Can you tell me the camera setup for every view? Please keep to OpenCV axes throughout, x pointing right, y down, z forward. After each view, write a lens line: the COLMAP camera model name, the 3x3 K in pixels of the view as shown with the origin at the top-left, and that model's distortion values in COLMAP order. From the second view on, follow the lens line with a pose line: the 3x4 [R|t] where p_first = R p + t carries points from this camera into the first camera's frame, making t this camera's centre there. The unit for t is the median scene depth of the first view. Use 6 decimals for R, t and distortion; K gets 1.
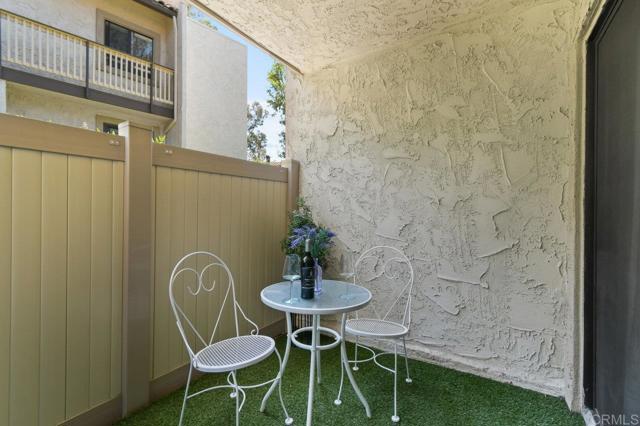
lens RADIAL K [[290.9, 0, 318.0], [0, 290.9, 213.6], [0, 0, 1]] dist [0.002168, -0.000233]
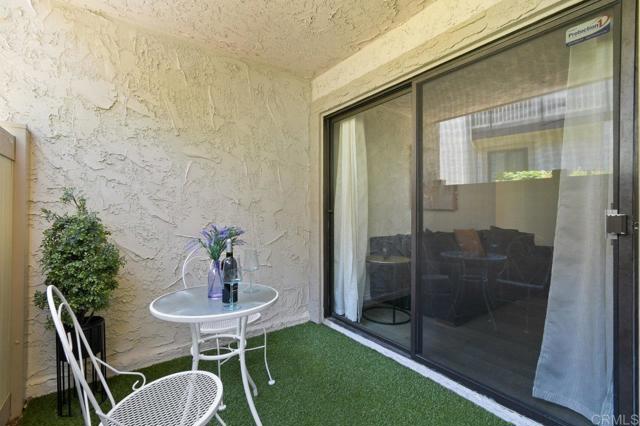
lens RADIAL K [[290.9, 0, 317.5], [0, 290.9, 211.9], [0, 0, 1]] dist [0.002168, -0.000233]
pose [[0.361058, -0.005441, 0.932527, -0.524423], [0.006009, 0.999976, 0.003508, -0.003317], [-0.932524, 0.004337, 0.361082, 0.256796]]
